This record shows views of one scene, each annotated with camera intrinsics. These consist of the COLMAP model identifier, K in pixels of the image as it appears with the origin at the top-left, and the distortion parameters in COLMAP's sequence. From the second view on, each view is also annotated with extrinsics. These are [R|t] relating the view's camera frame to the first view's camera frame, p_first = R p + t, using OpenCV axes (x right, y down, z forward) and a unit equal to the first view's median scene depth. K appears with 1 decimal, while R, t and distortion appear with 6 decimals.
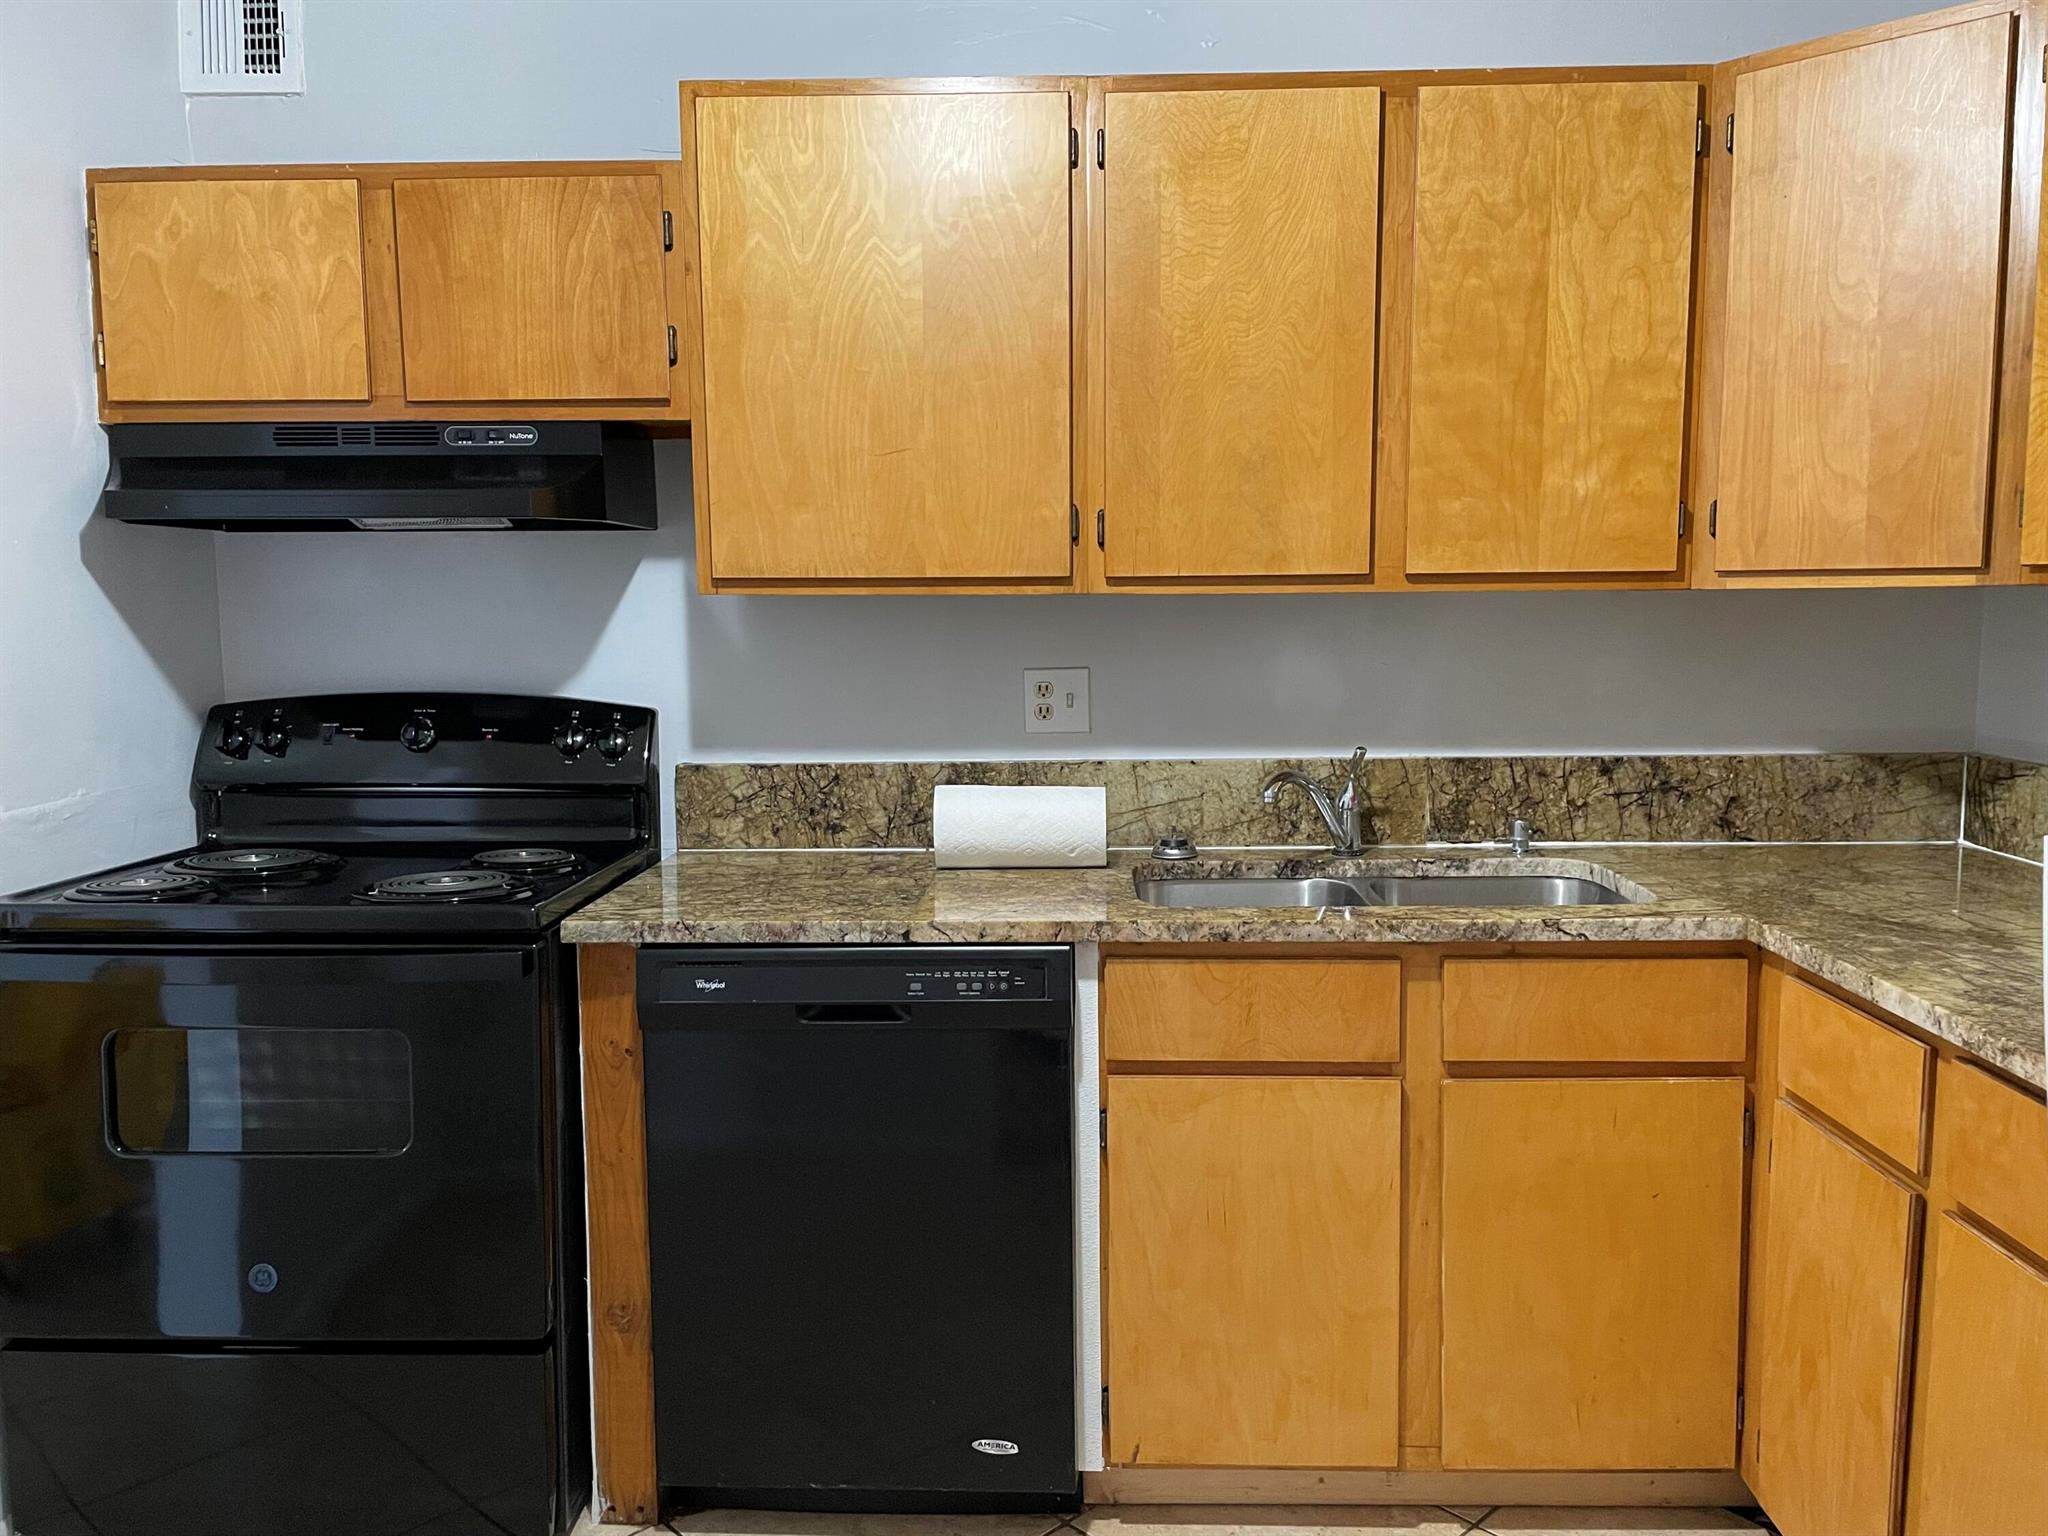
lens RADIAL K [[1558.3, 0, 1024.2], [0, 1558.3, 761.4], [0, 0, 1]] dist [0.084940, -0.107230]
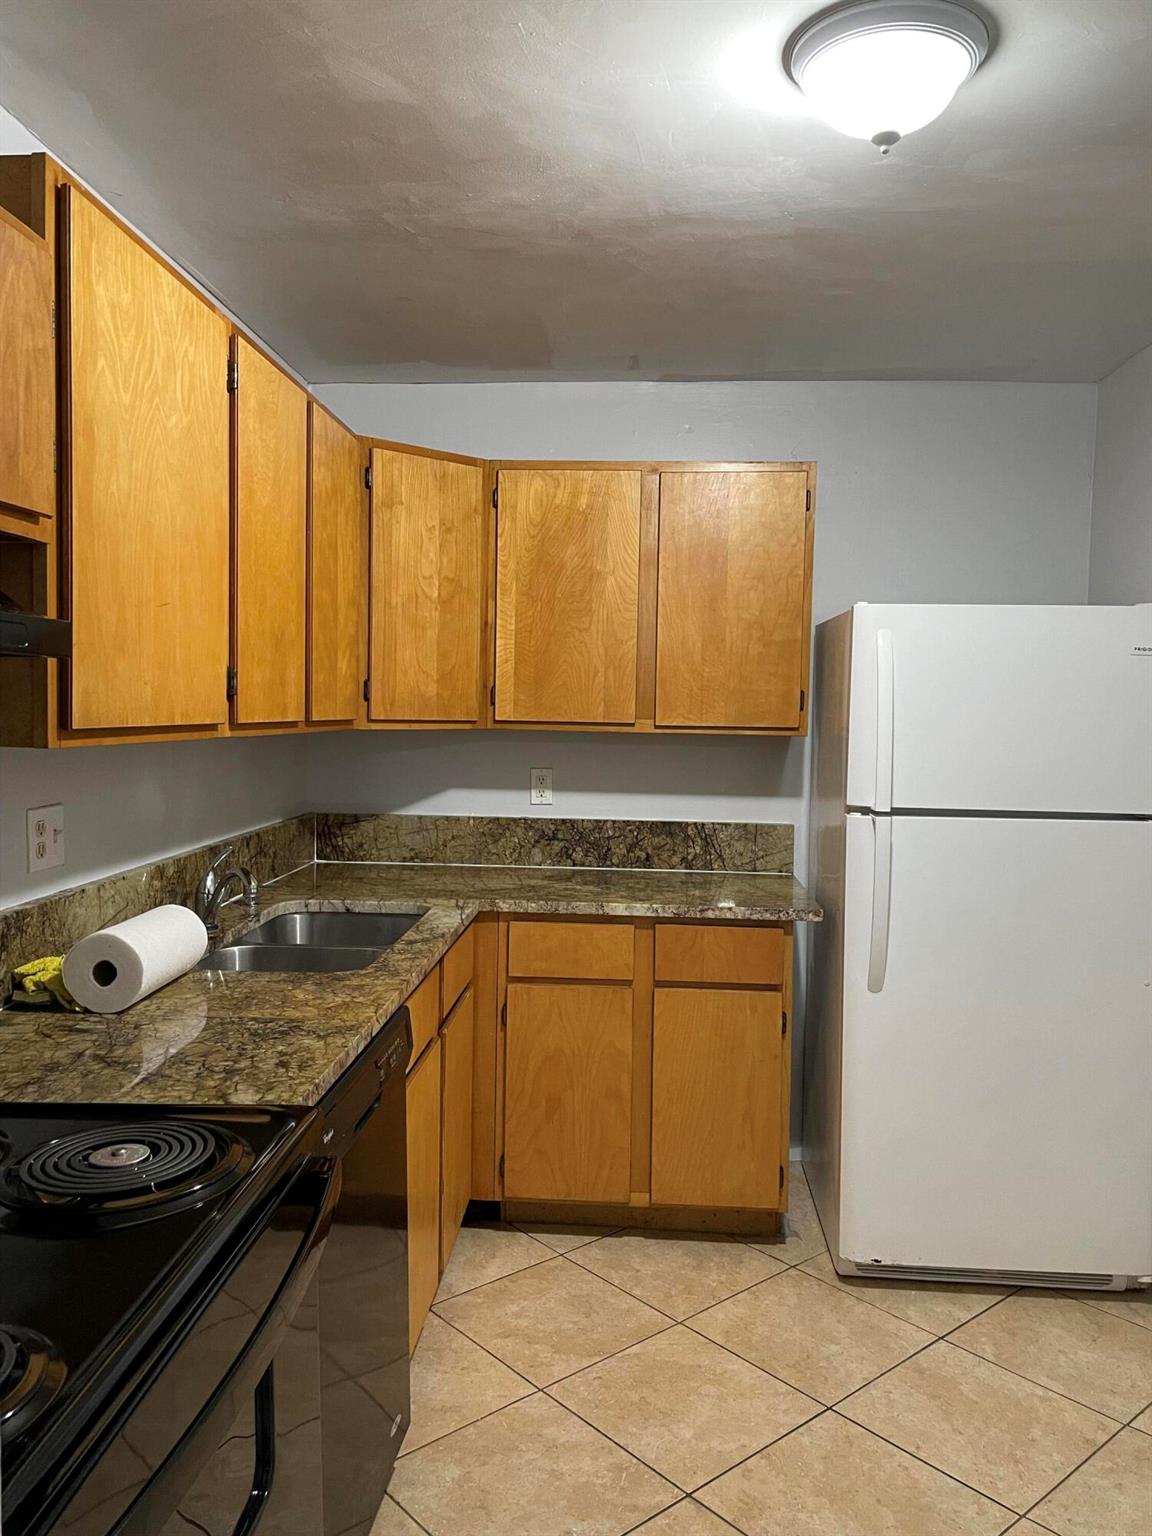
lens RADIAL K [[1168.7, 0, 576.8], [0, 1168.7, 766.5], [0, 0, 1]] dist [0.084940, -0.107230]
pose [[0.011080, -0.044815, 0.998934, -0.912344], [0.083649, 0.995535, 0.043735, -0.110564], [-0.996434, 0.083075, 0.014779, 0.787564]]
